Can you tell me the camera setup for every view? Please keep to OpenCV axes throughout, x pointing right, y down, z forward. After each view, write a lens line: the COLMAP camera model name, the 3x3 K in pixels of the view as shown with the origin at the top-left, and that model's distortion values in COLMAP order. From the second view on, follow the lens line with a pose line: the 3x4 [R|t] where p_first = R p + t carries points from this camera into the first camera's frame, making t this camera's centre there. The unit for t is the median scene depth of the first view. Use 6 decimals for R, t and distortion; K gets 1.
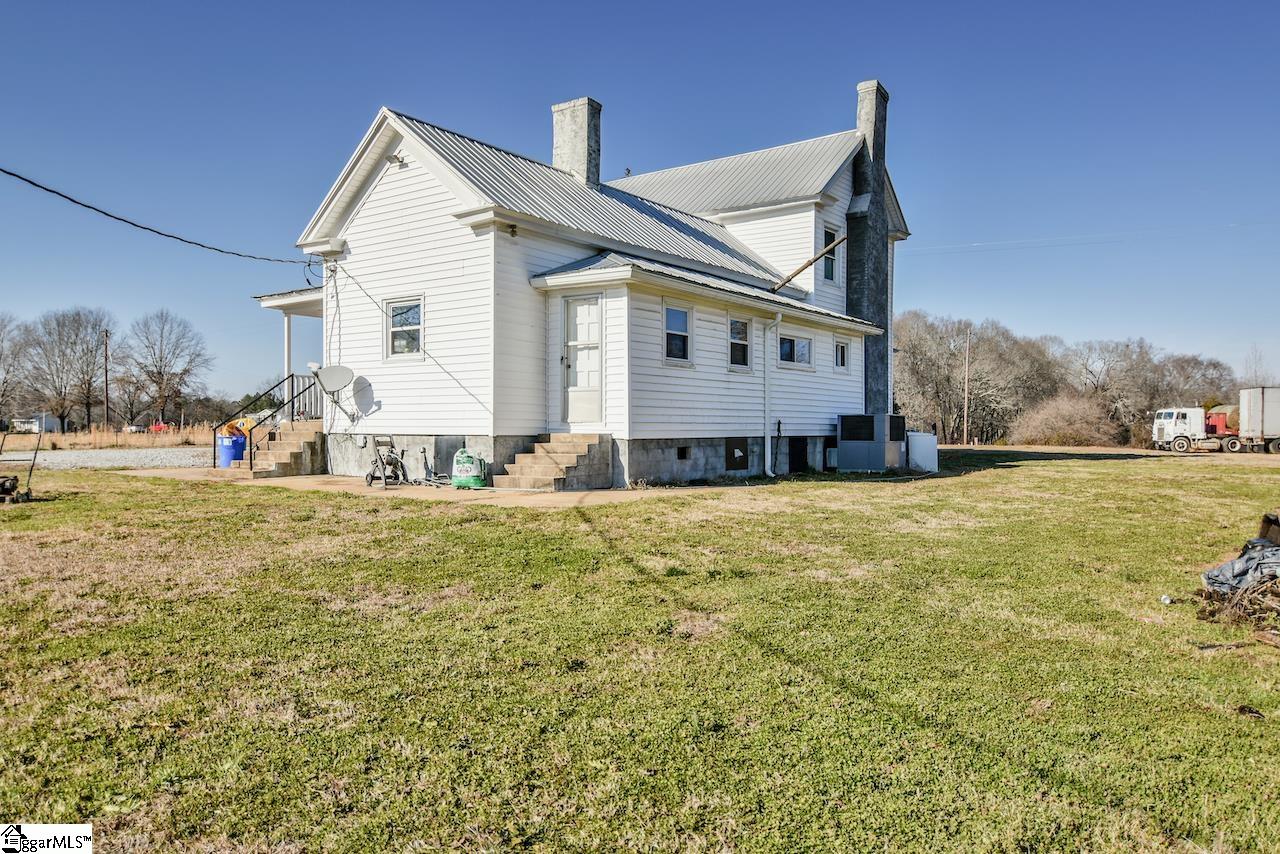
lens RADIAL K [[896.1, 0, 640.2], [0, 896.1, 436.2], [0, 0, 1]] dist [0.002793, -0.003018]
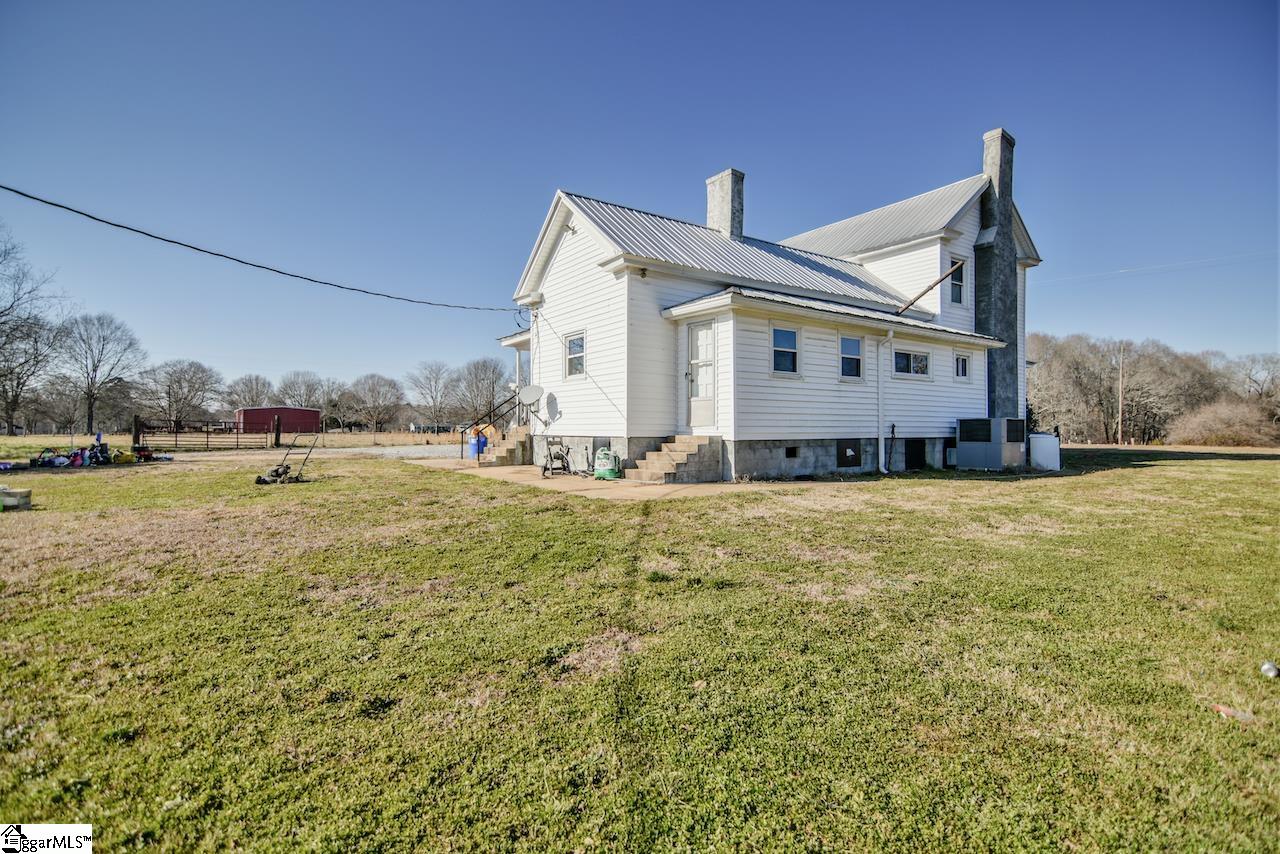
lens RADIAL K [[618.6, 0, 642.7], [0, 618.6, 426.3], [0, 0, 1]] dist [-0.003822, -0.013247]
pose [[0.947512, -0.003664, -0.319700, 0.107254], [-0.001433, 0.999876, -0.015706, -0.001902], [0.319718, 0.015339, 0.947389, 0.152406]]
